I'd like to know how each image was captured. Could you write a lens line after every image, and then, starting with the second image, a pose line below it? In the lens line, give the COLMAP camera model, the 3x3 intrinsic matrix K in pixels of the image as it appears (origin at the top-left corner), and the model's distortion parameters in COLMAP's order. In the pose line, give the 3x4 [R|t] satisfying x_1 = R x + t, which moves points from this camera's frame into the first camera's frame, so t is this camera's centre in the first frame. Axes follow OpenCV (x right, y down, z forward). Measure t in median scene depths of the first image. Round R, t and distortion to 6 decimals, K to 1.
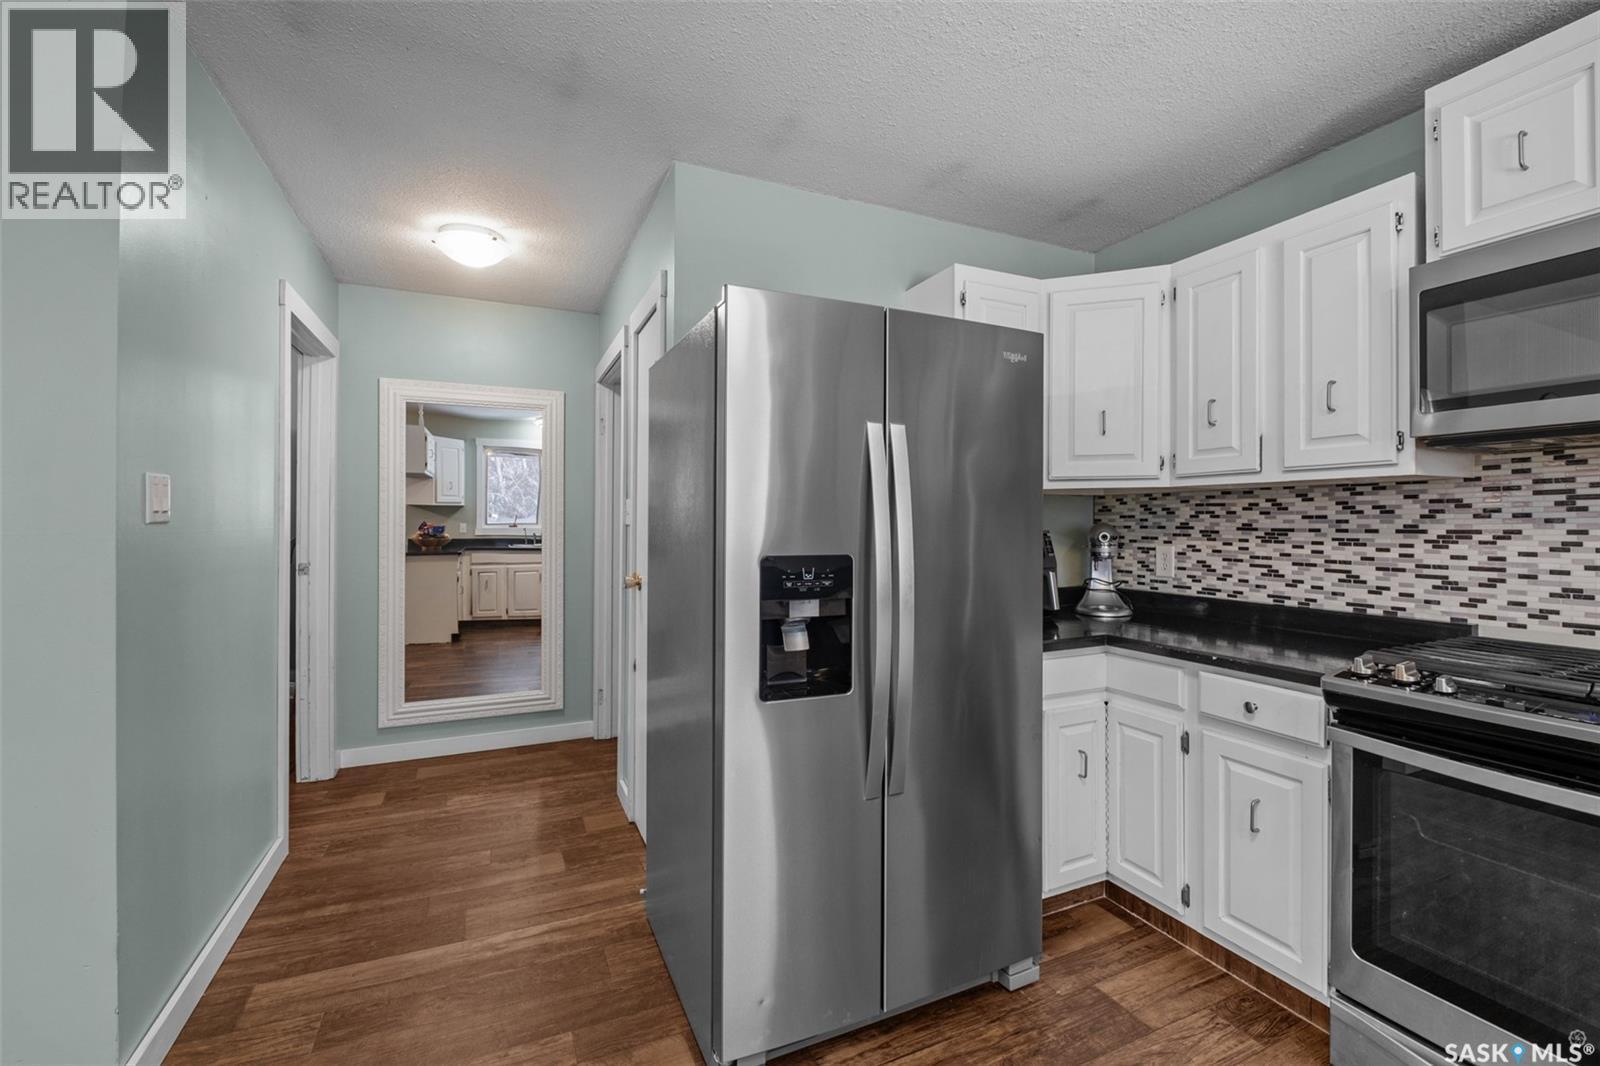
lens RADIAL K [[689.3, 0, 811.4], [0, 689.3, 522.1], [0, 0, 1]] dist [0.002584, -0.005547]
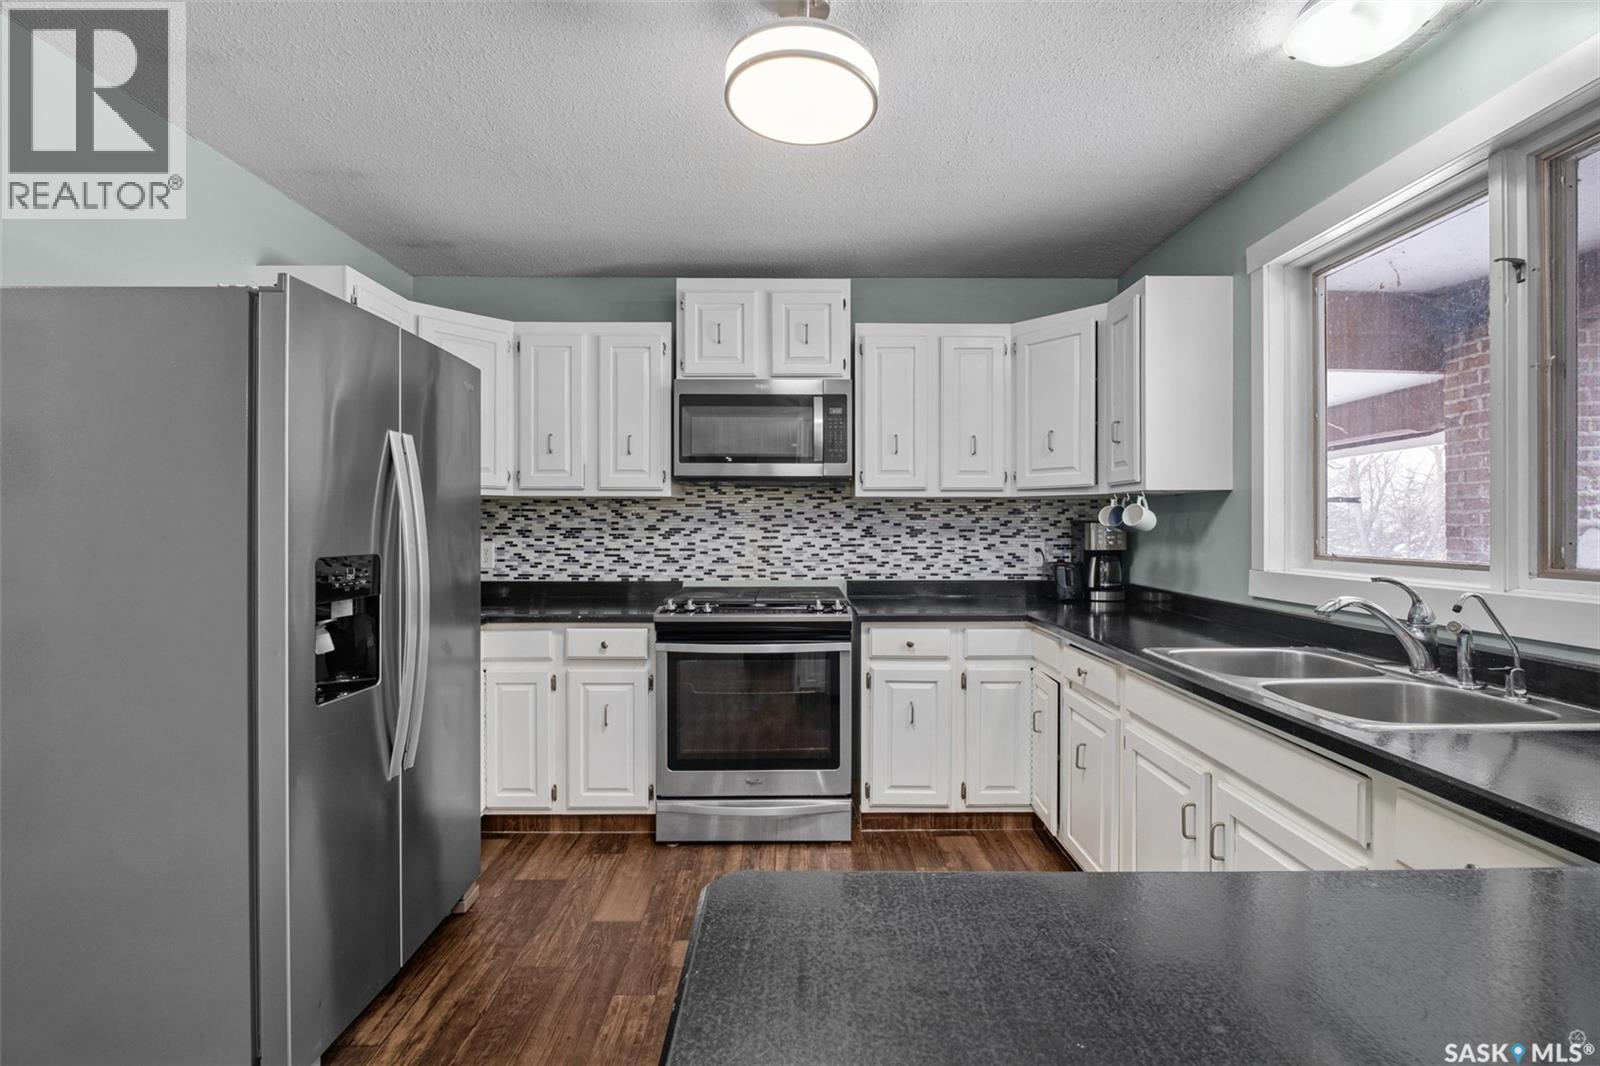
lens RADIAL K [[689.3, 0, 807.1], [0, 689.3, 532.6], [0, 0, 1]] dist [0.002584, -0.005547]
pose [[0.413096, -0.011061, 0.910620, -0.531807], [-0.001414, 0.999917, 0.012788, -0.000246], [-0.910687, -0.006570, 0.413046, -0.036044]]
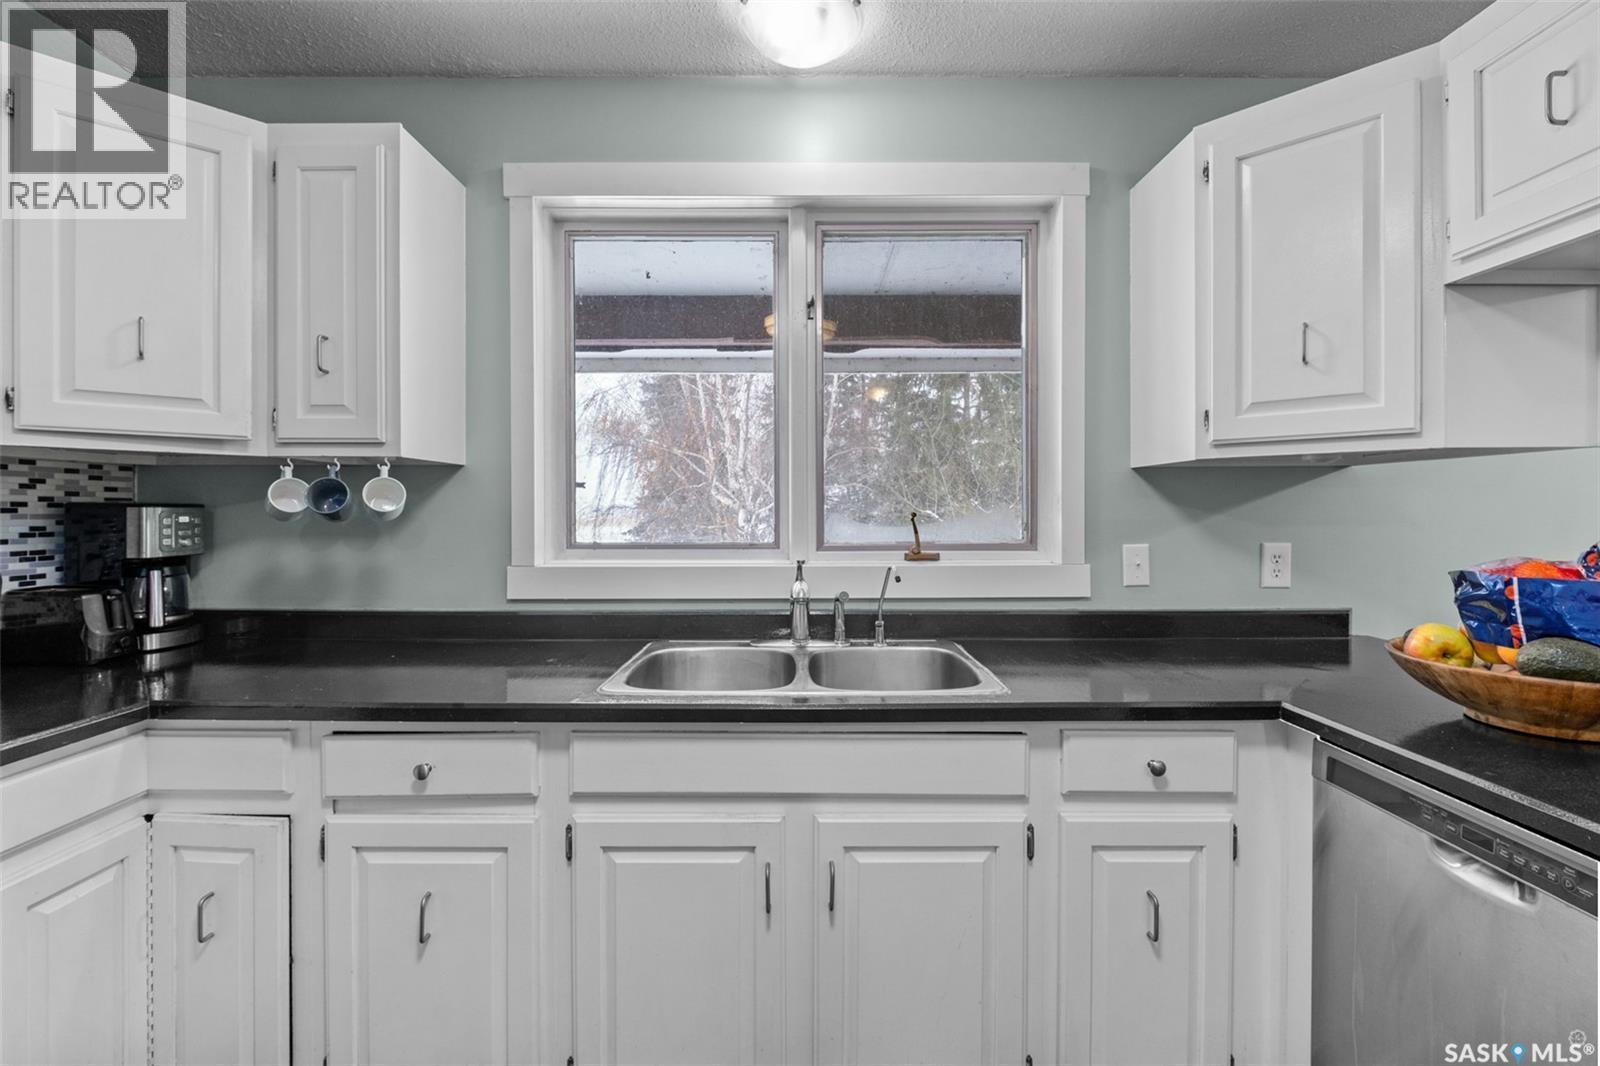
lens RADIAL K [[689.3, 0, 805.3], [0, 689.3, 515.3], [0, 0, 1]] dist [0.002584, -0.005547]
pose [[-0.901623, -0.002011, 0.432519, 0.117982], [-0.000872, 0.999996, 0.002831, 0.004030], [-0.432523, 0.002176, -0.901620, 0.466655]]
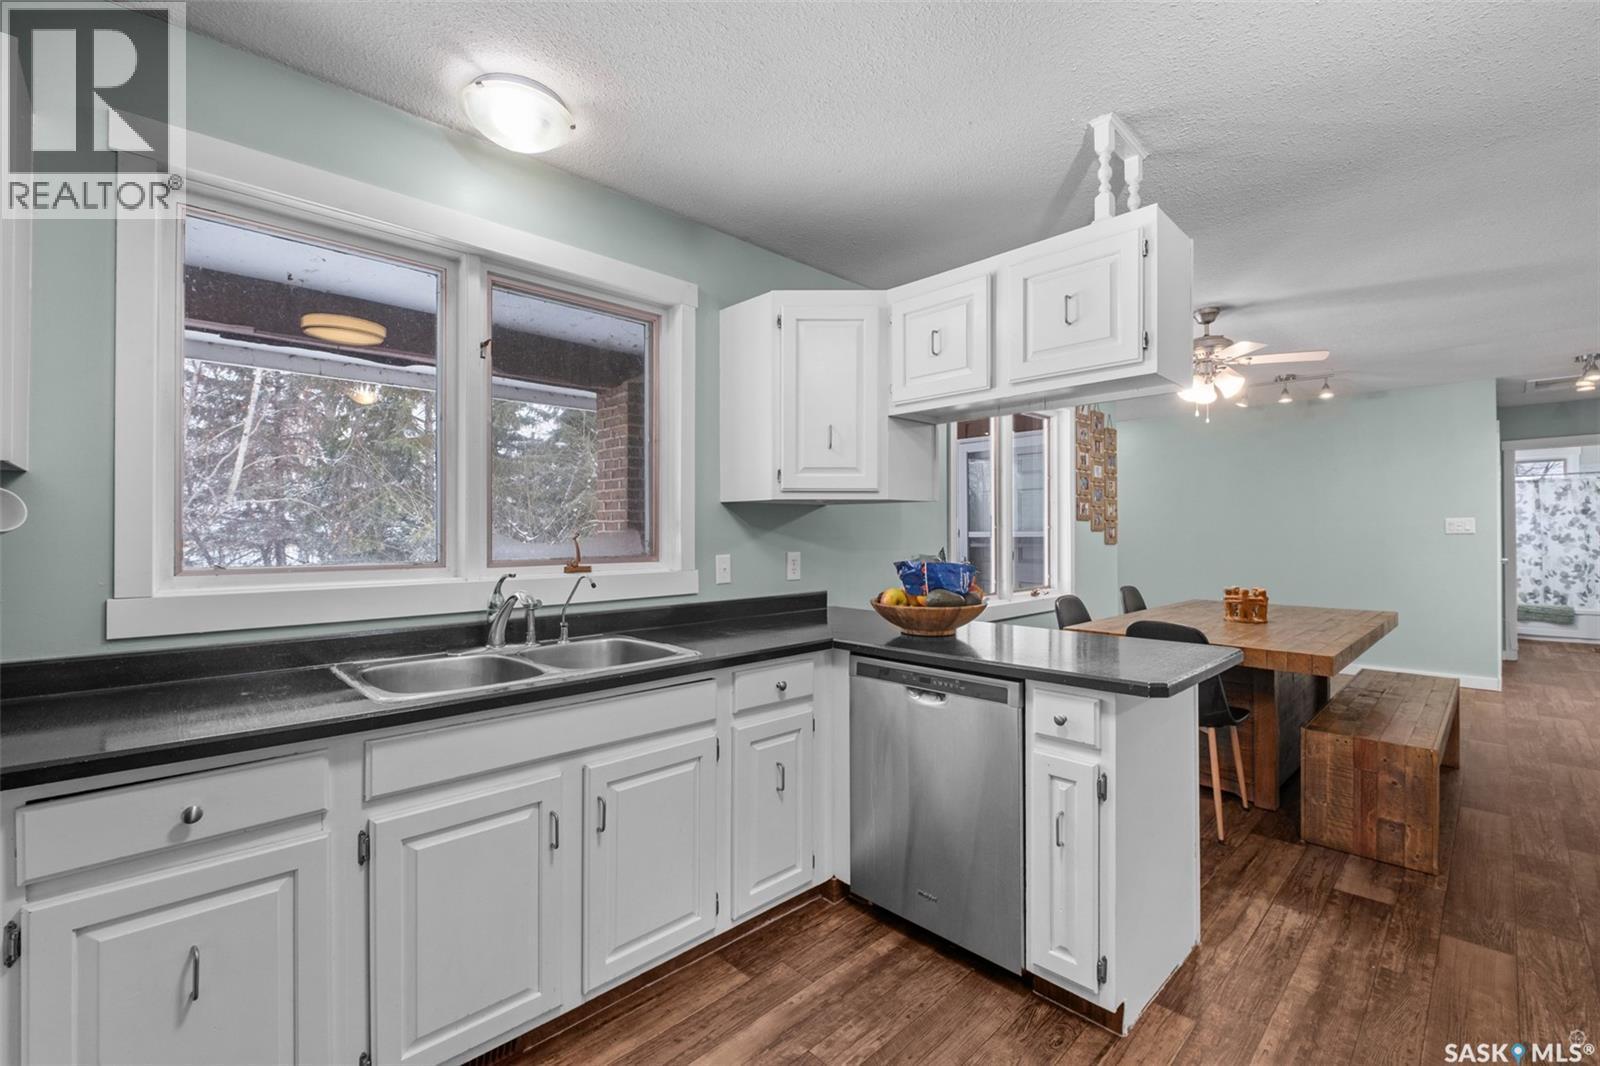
lens RADIAL K [[689.3, 0, 811.6], [0, 689.3, 529.5], [0, 0, 1]] dist [0.002584, -0.005547]
pose [[-0.944655, -0.000986, -0.328064, 0.521302], [0.001361, 0.999975, -0.006926, 0.005992], [0.328063, -0.006989, -0.944630, 0.893398]]
